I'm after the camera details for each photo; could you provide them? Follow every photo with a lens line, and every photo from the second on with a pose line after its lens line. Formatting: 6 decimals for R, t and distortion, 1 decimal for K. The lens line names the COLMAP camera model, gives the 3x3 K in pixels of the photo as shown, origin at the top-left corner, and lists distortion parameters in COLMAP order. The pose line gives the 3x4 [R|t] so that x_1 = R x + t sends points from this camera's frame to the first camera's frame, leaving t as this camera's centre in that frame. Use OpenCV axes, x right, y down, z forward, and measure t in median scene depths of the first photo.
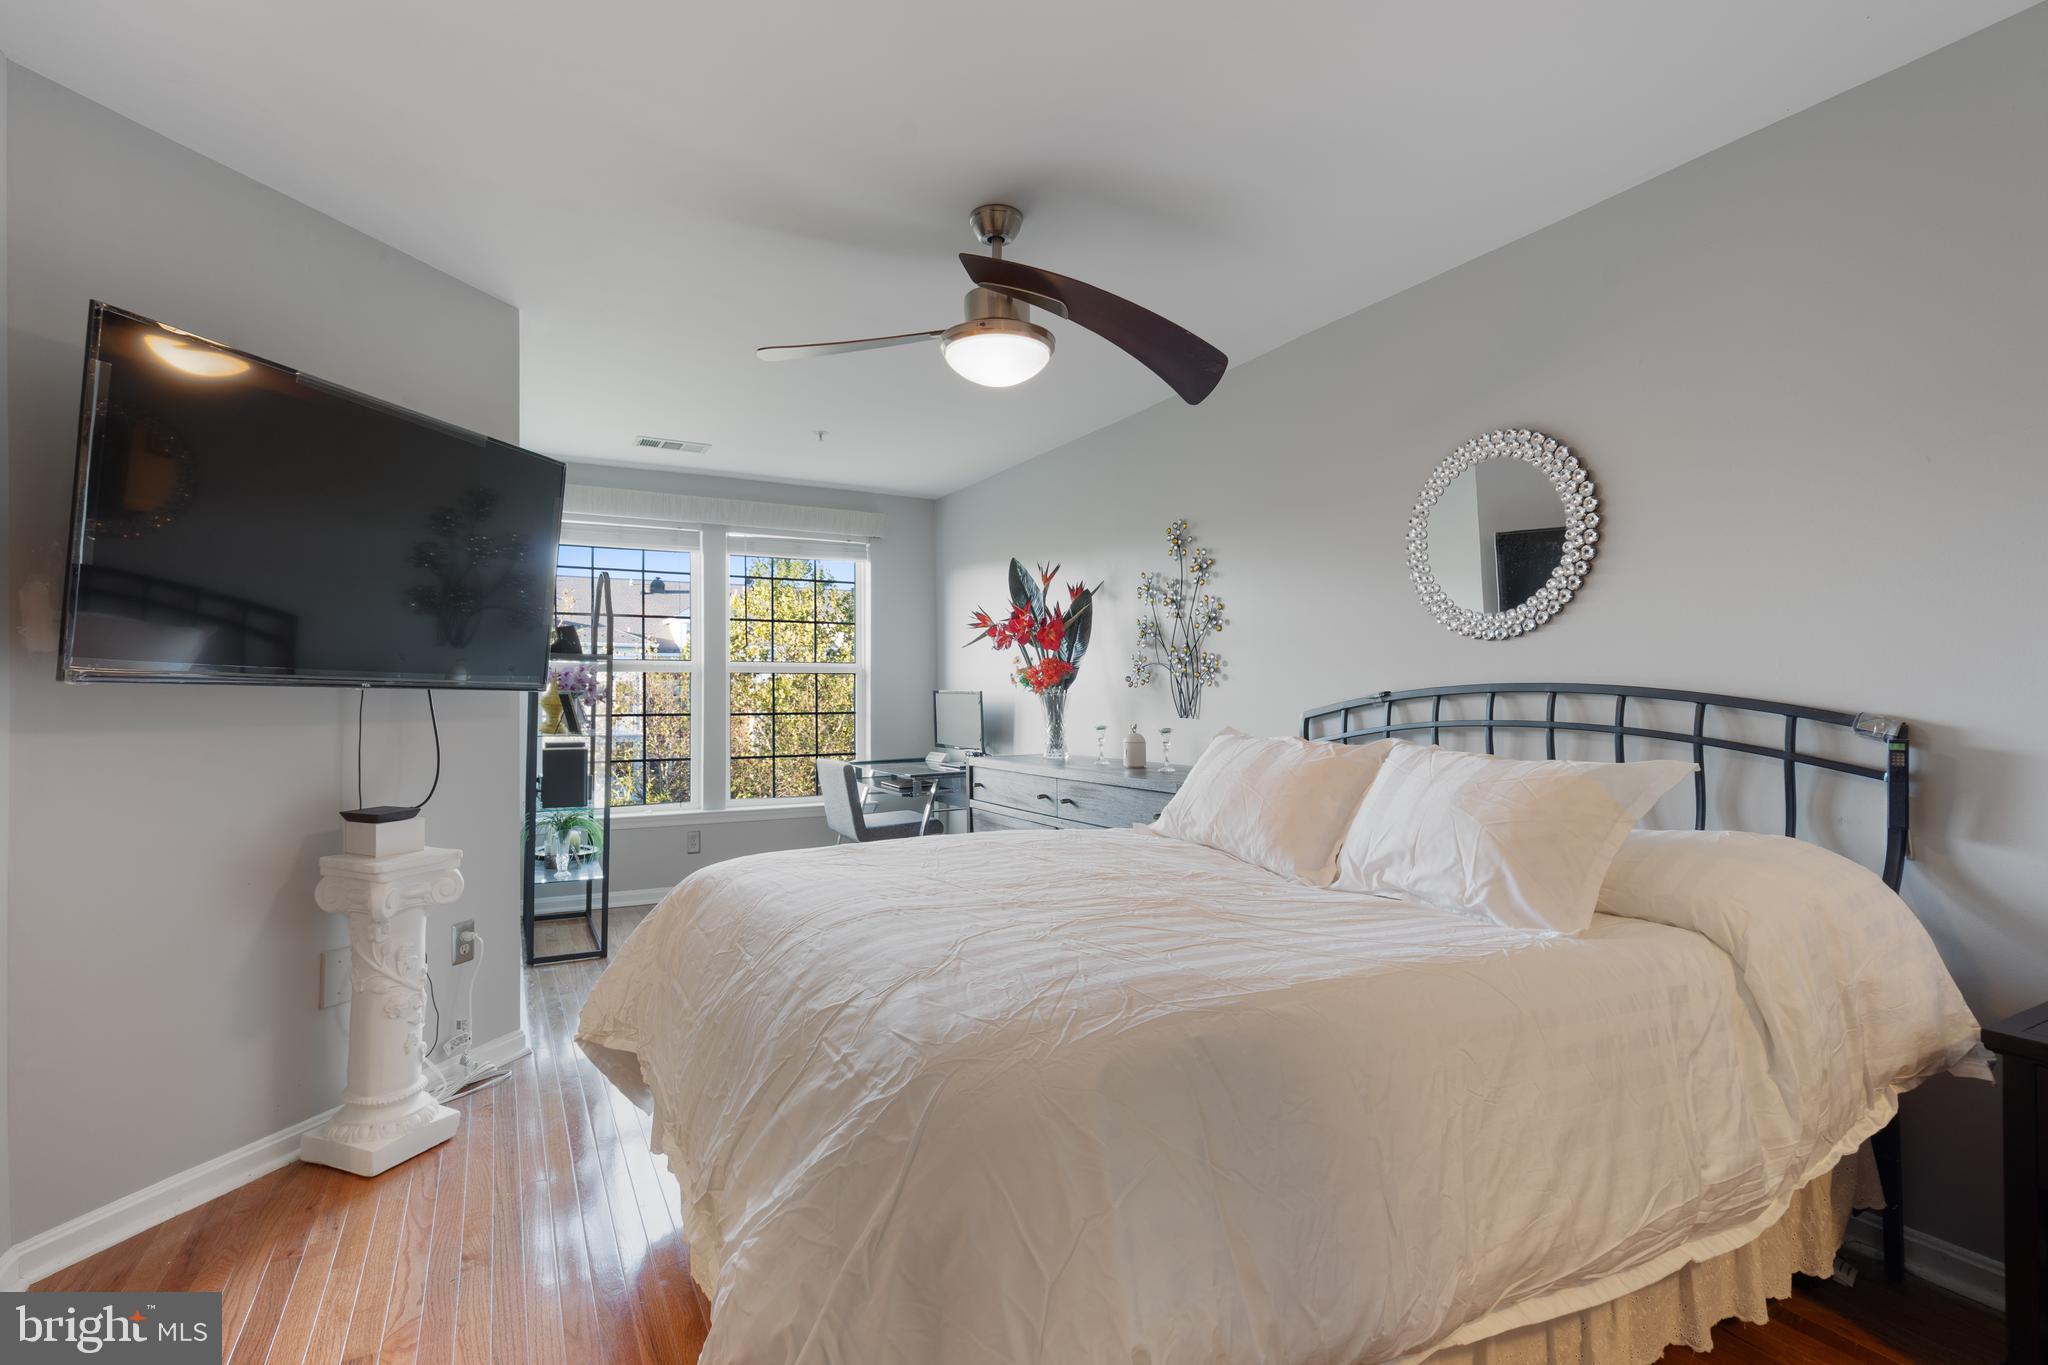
lens RADIAL K [[936.5, 0, 1024.5], [0, 936.5, 681.4], [0, 0, 1]] dist [-0.001137, 0.001044]
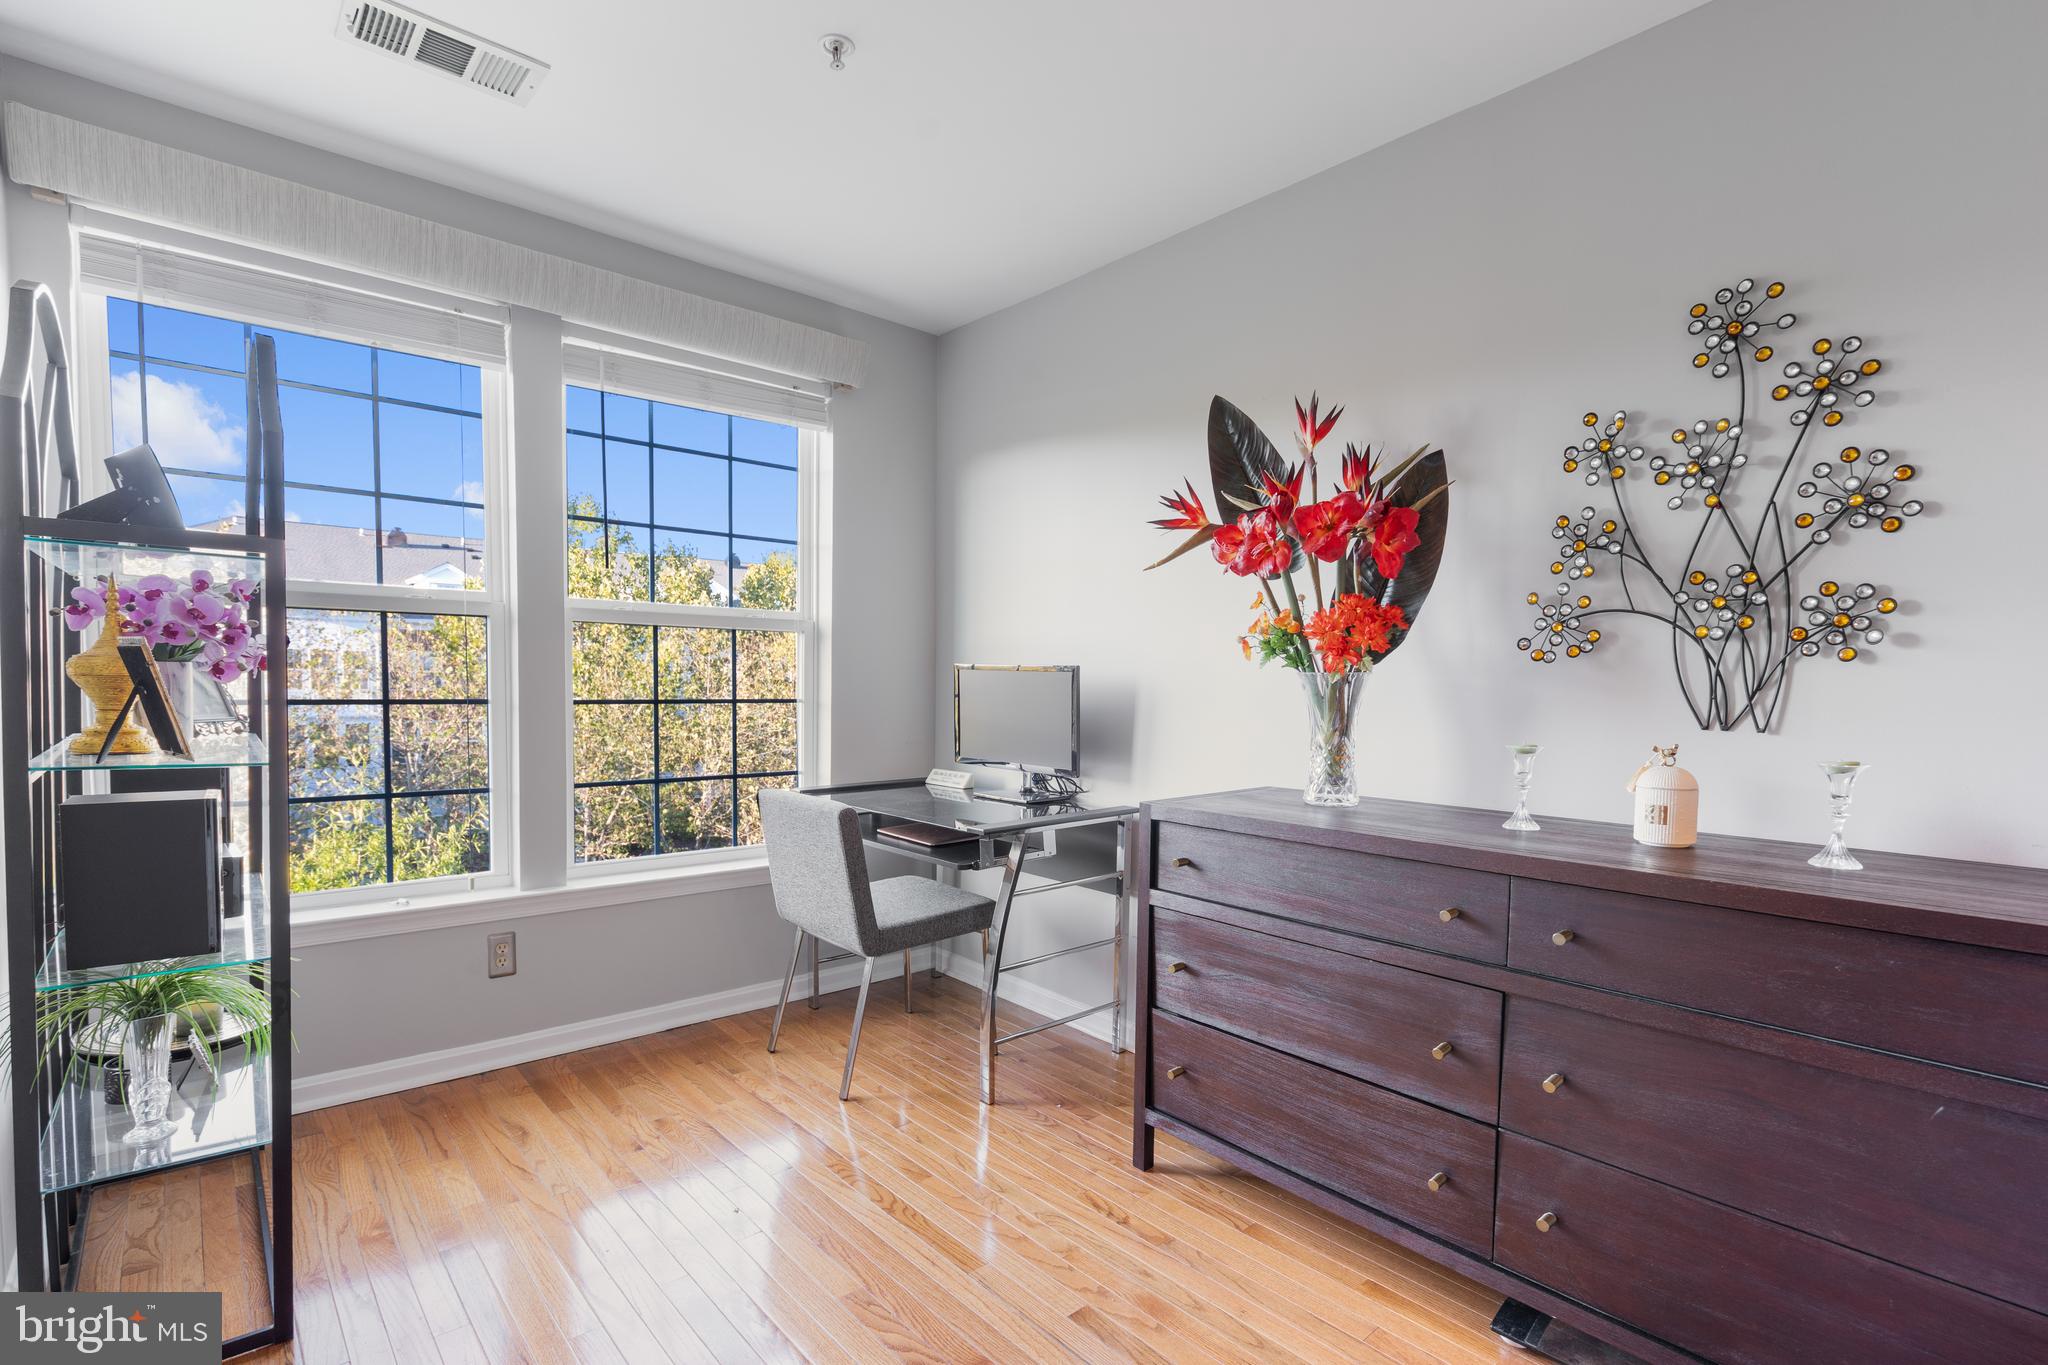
lens RADIAL K [[936.5, 0, 1021.8], [0, 936.5, 732.6], [0, 0, 1]] dist [-0.001137, 0.001044]
pose [[0.977394, 0.006108, 0.211339, -0.228006], [-0.021336, 0.997329, 0.069853, 0.013677], [-0.210348, -0.072783, 0.974914, 0.559596]]
